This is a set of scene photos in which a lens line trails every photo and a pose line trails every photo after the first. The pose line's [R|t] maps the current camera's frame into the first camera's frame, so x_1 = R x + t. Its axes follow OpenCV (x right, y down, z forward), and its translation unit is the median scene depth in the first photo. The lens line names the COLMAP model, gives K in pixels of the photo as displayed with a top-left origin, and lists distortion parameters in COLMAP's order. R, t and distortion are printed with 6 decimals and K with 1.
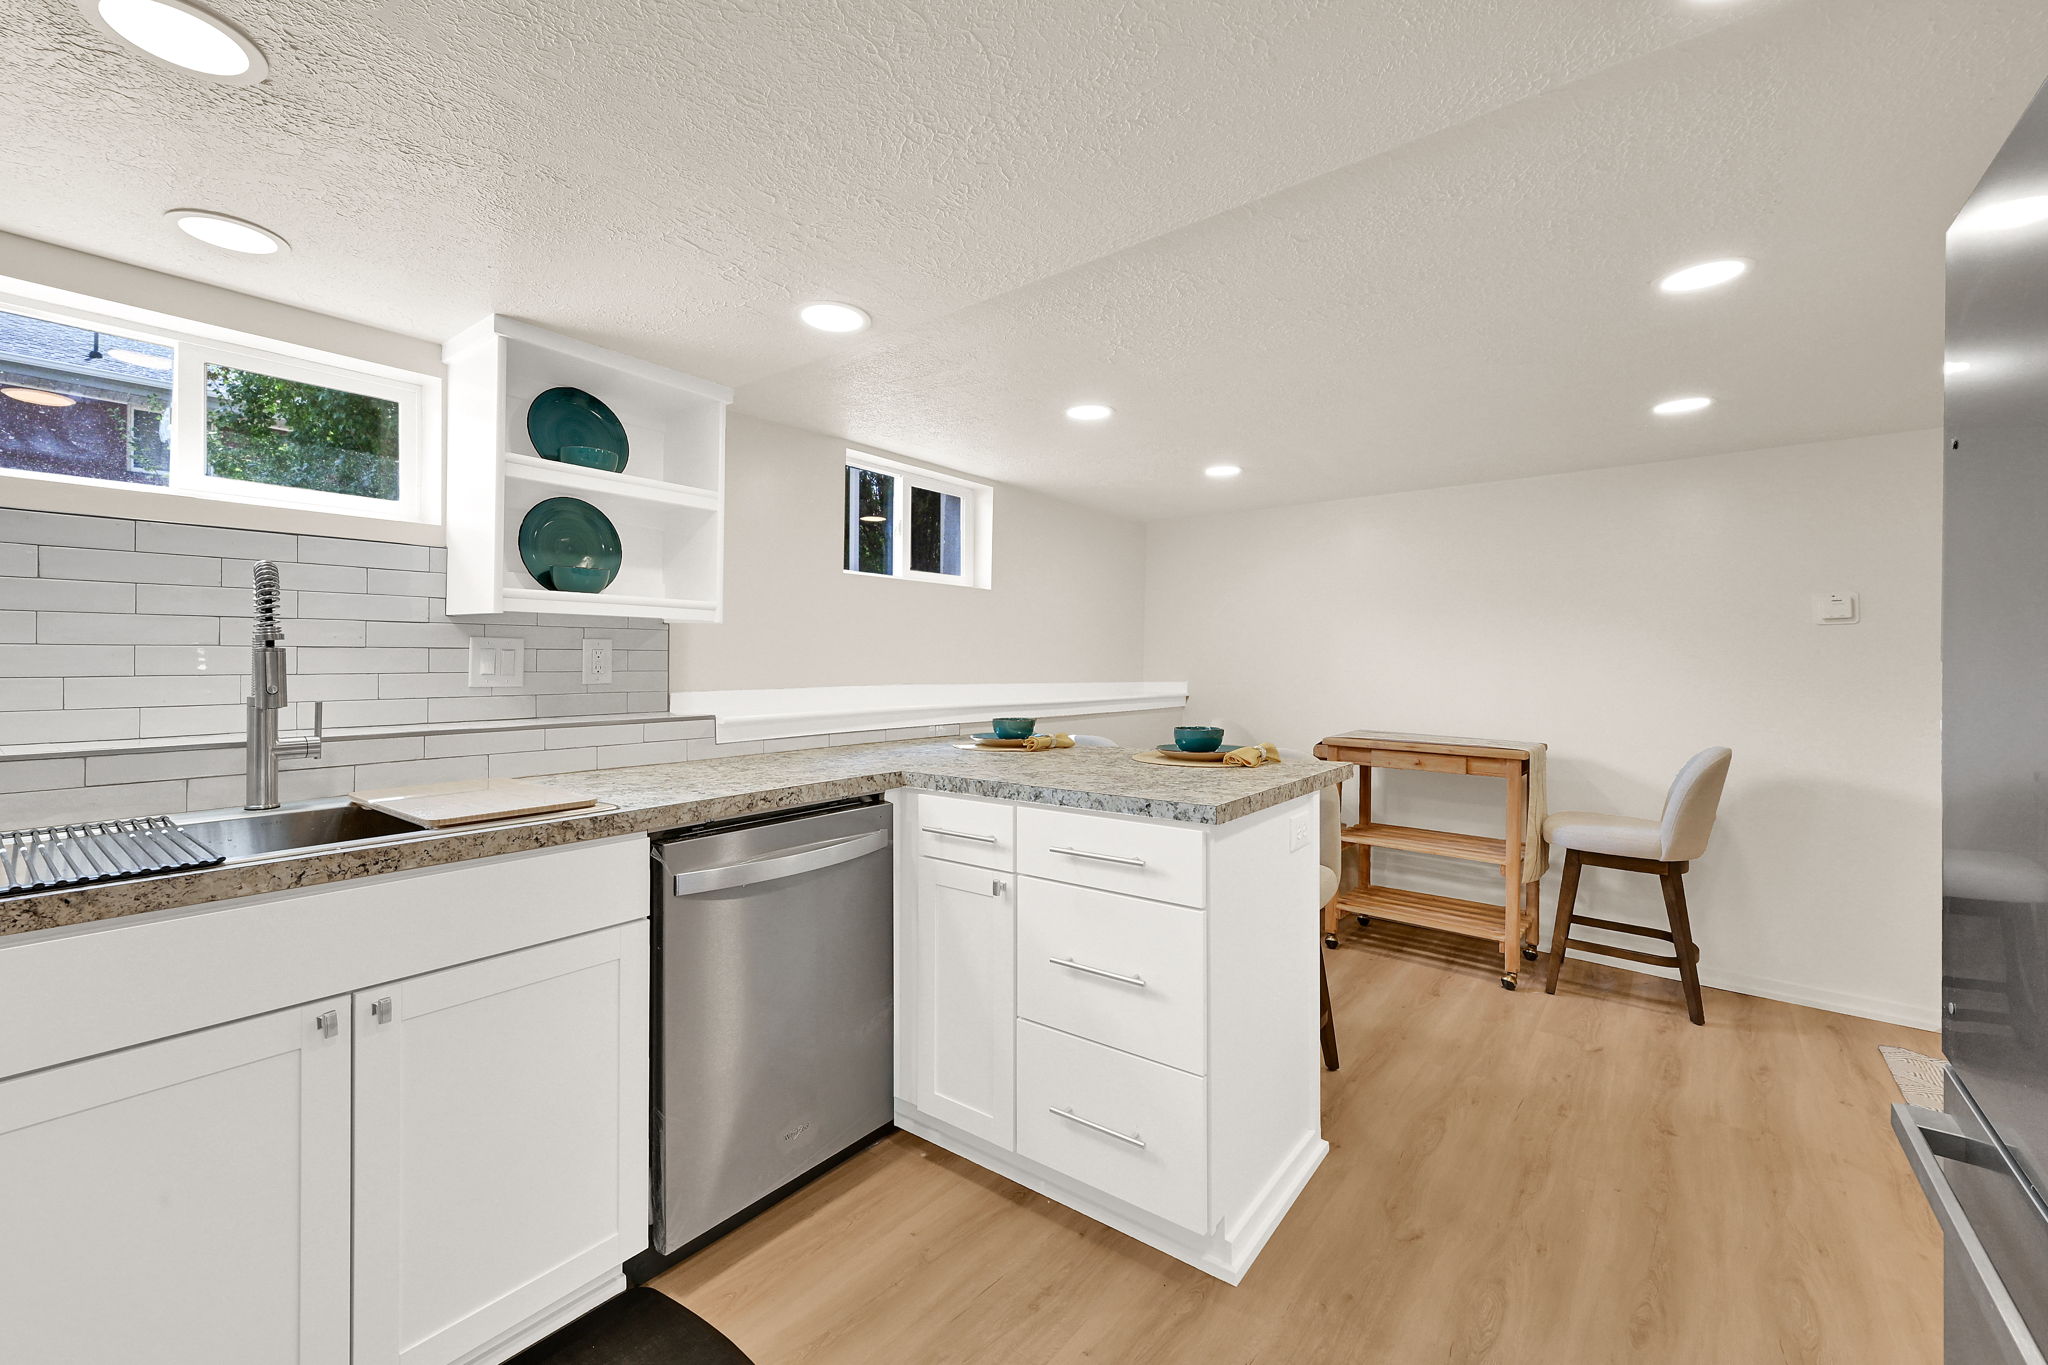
lens RADIAL K [[841.9, 0, 1009.7], [0, 841.9, 656.6], [0, 0, 1]] dist [-0.000758, 0.000787]
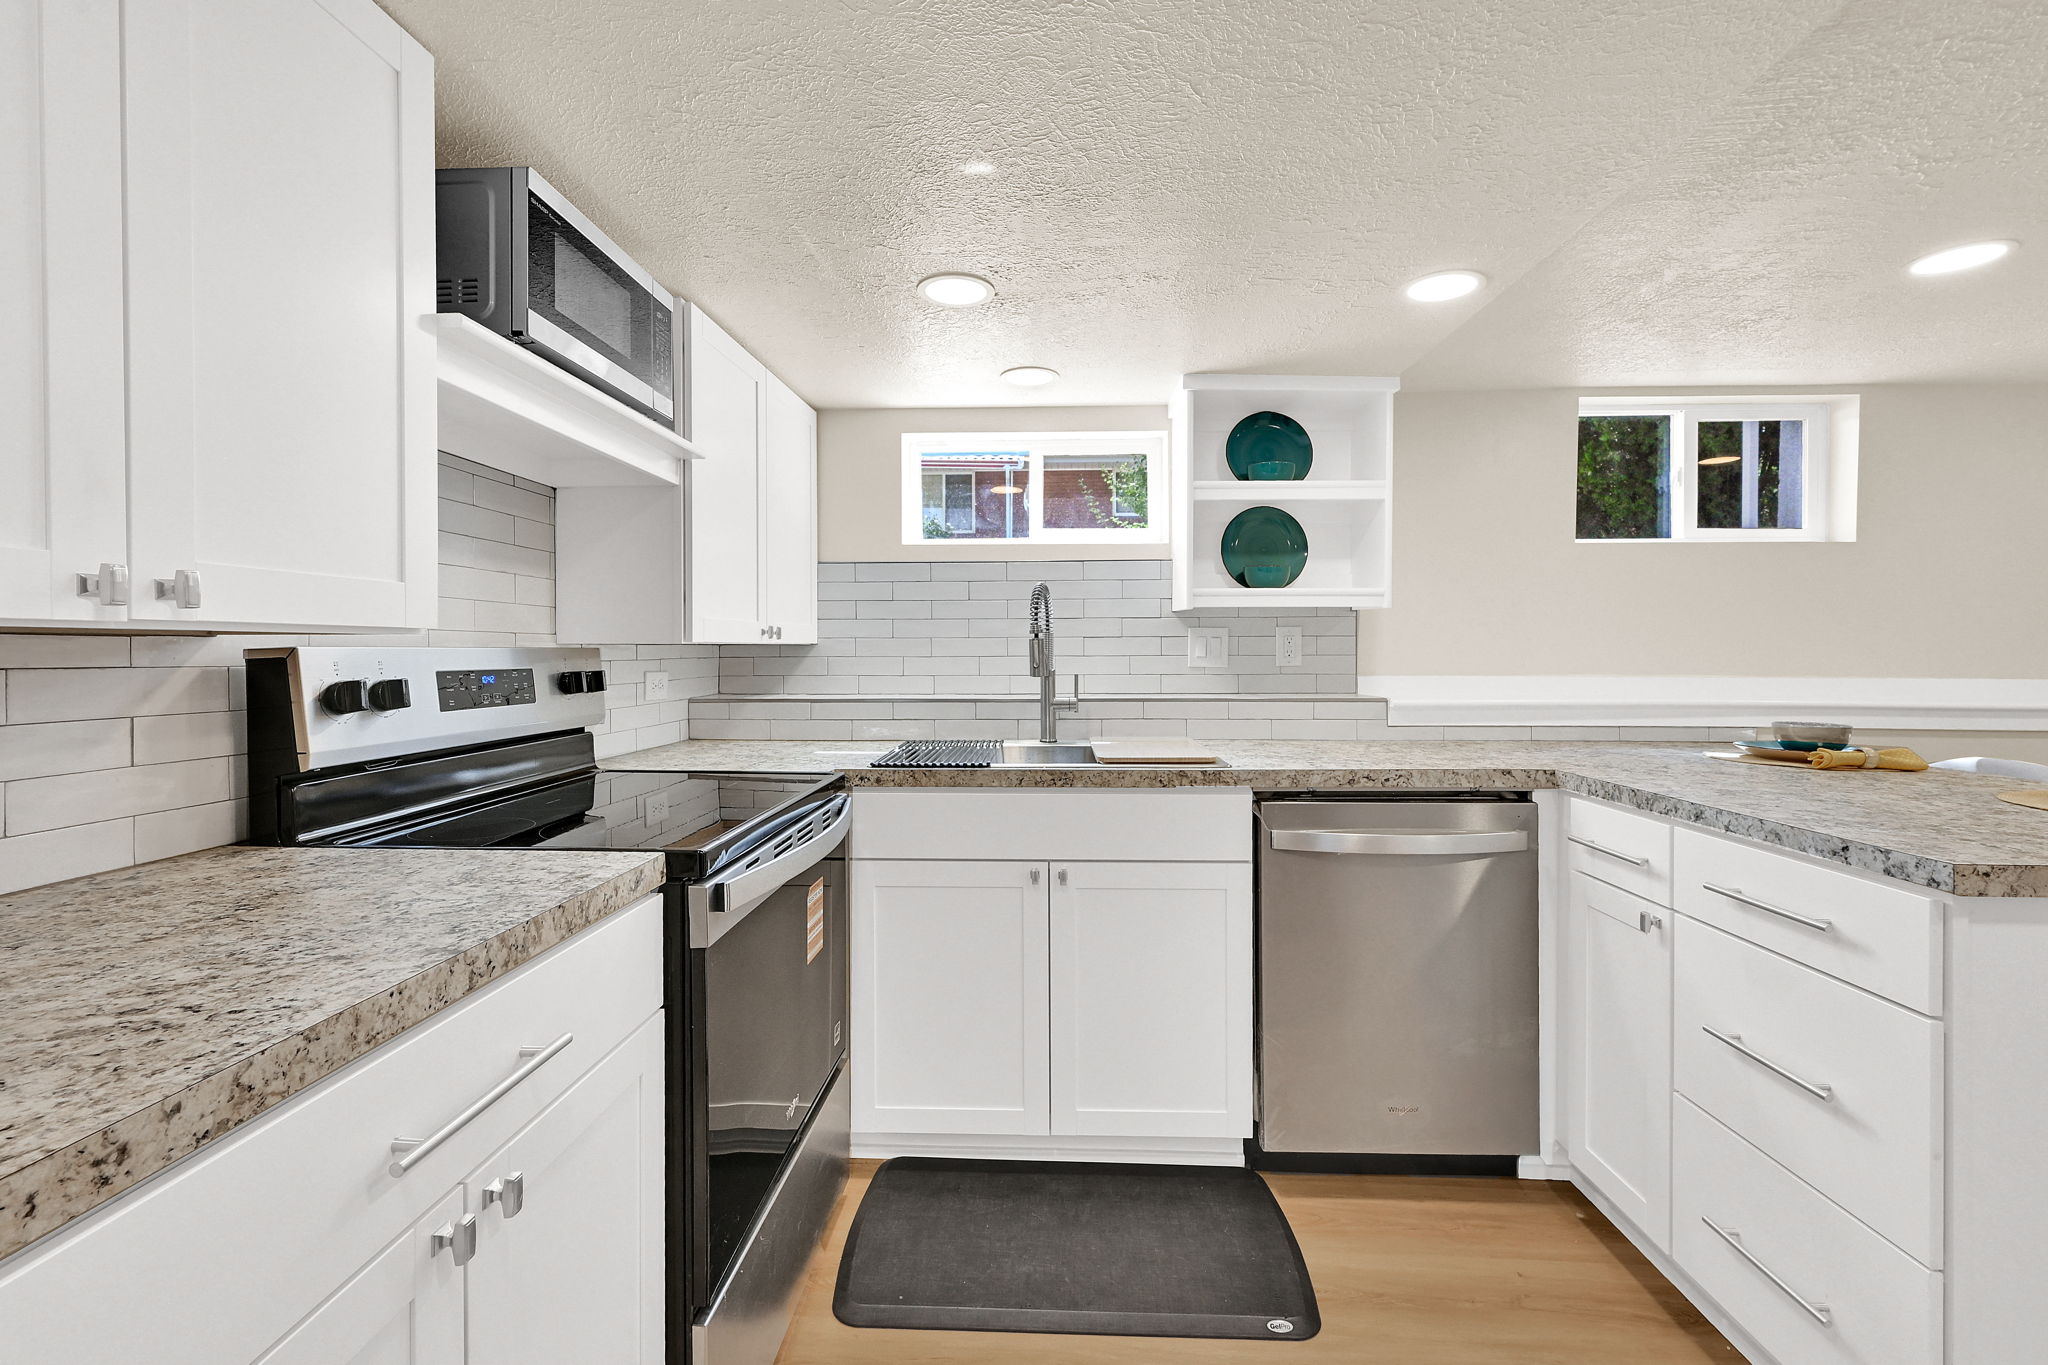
lens RADIAL K [[858.6, 0, 1013.6], [0, 858.6, 658.6], [0, 0, 1]] dist [0.001380, 0.000652]
pose [[0.580677, 0.006143, -0.814111, 0.305940], [0.008418, 0.999873, 0.013549, 0.003803], [0.814091, -0.014721, 0.580551, 0.024774]]
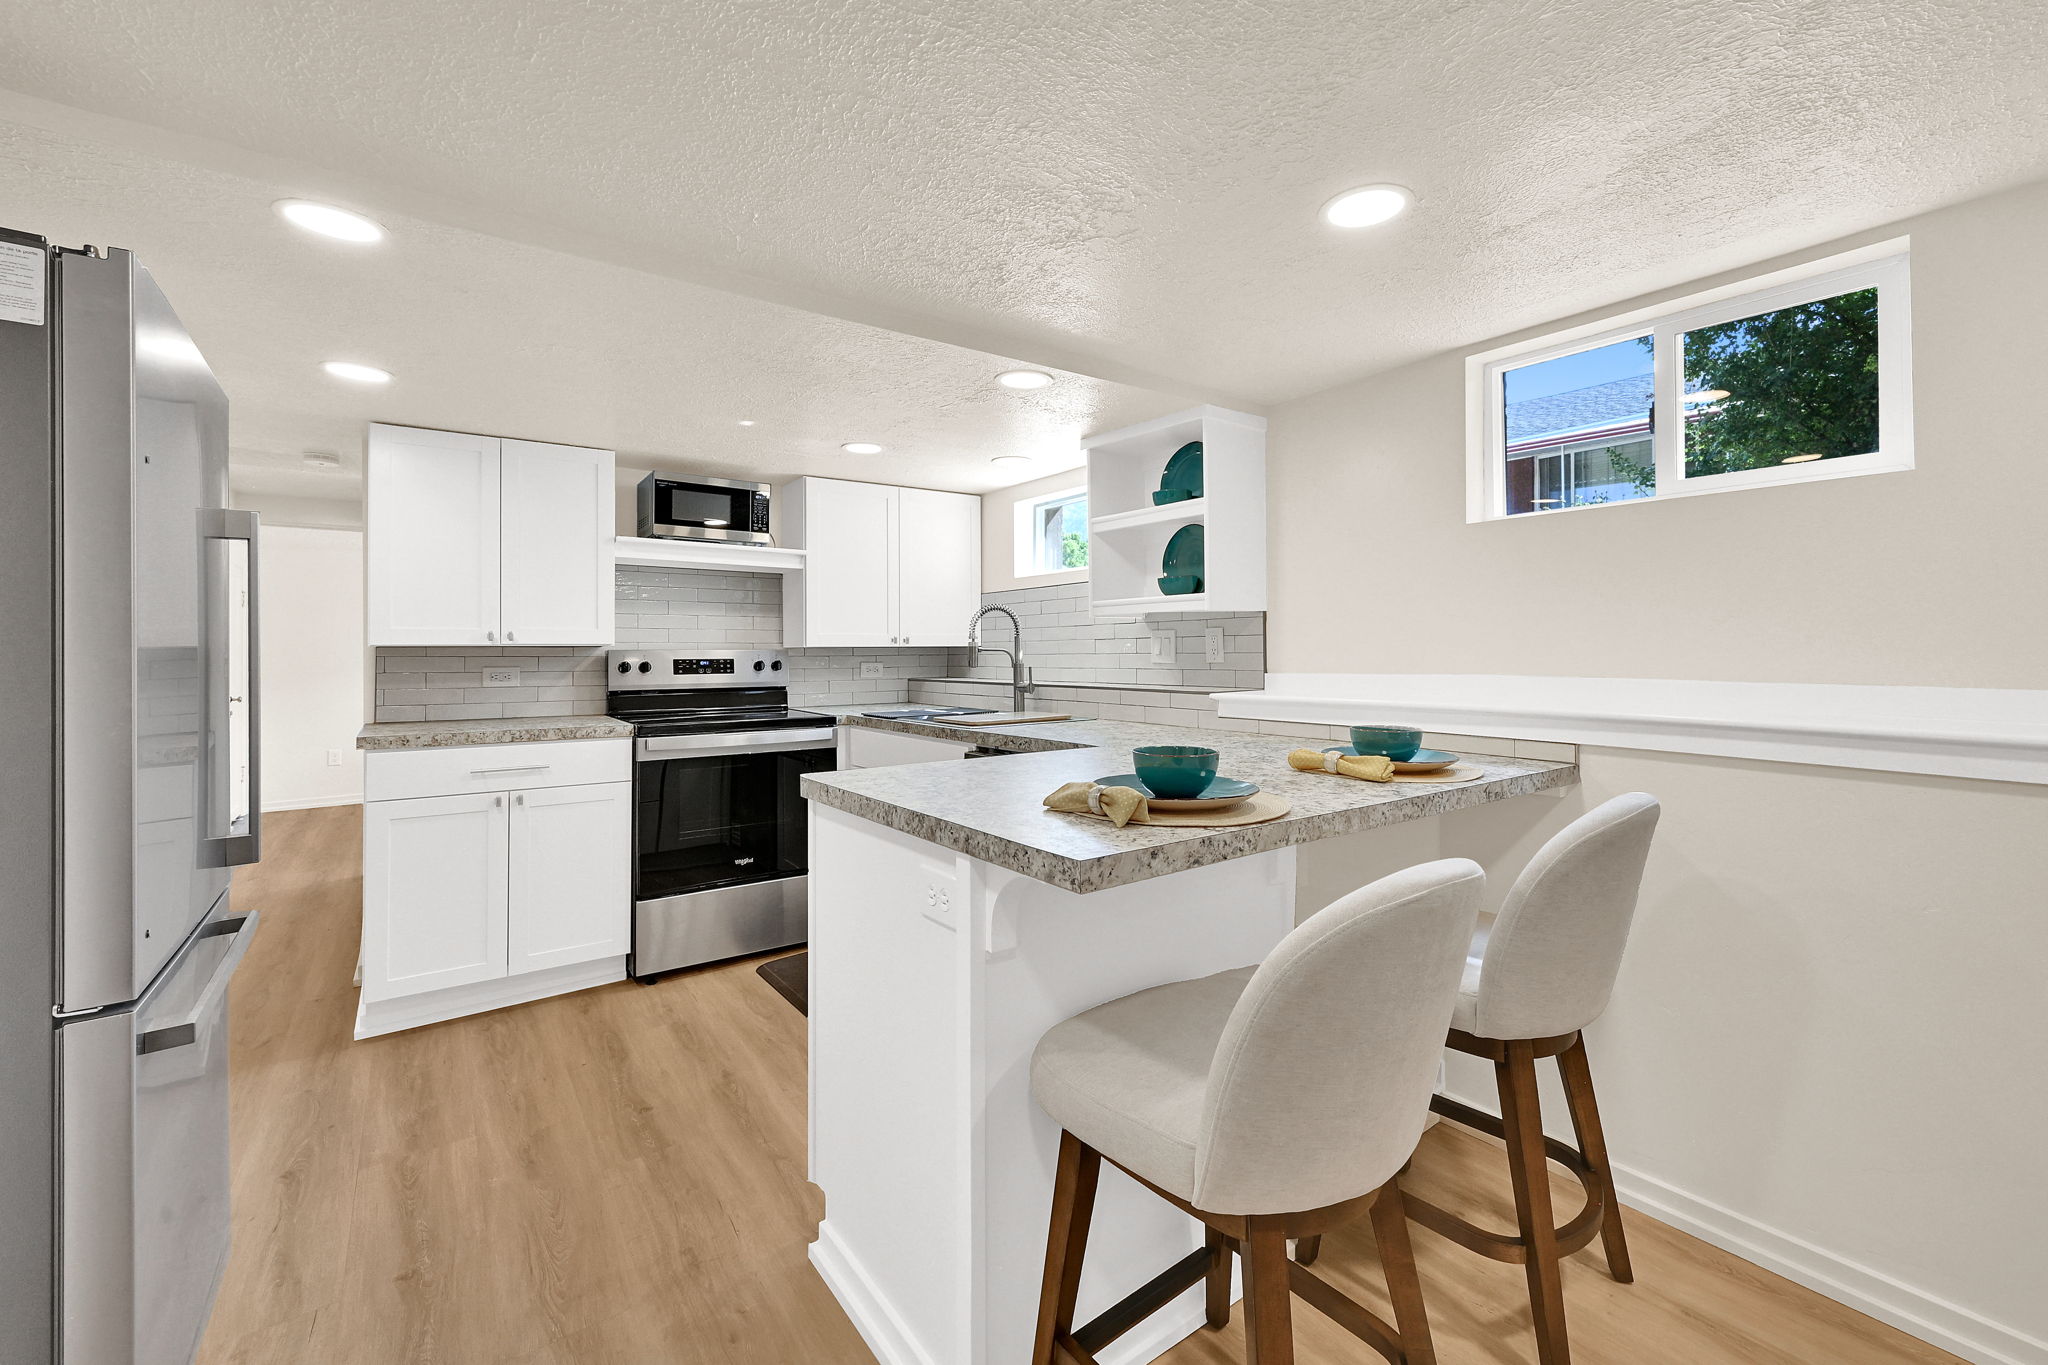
lens RADIAL K [[841.9, 0, 1031.9], [0, 841.9, 646.9], [0, 0, 1]] dist [-0.000758, 0.000787]
pose [[-0.261382, -0.006222, -0.965215, 1.040343], [0.012350, 0.999876, -0.009790, 0.021814], [0.965156, -0.014479, -0.261273, 1.349869]]
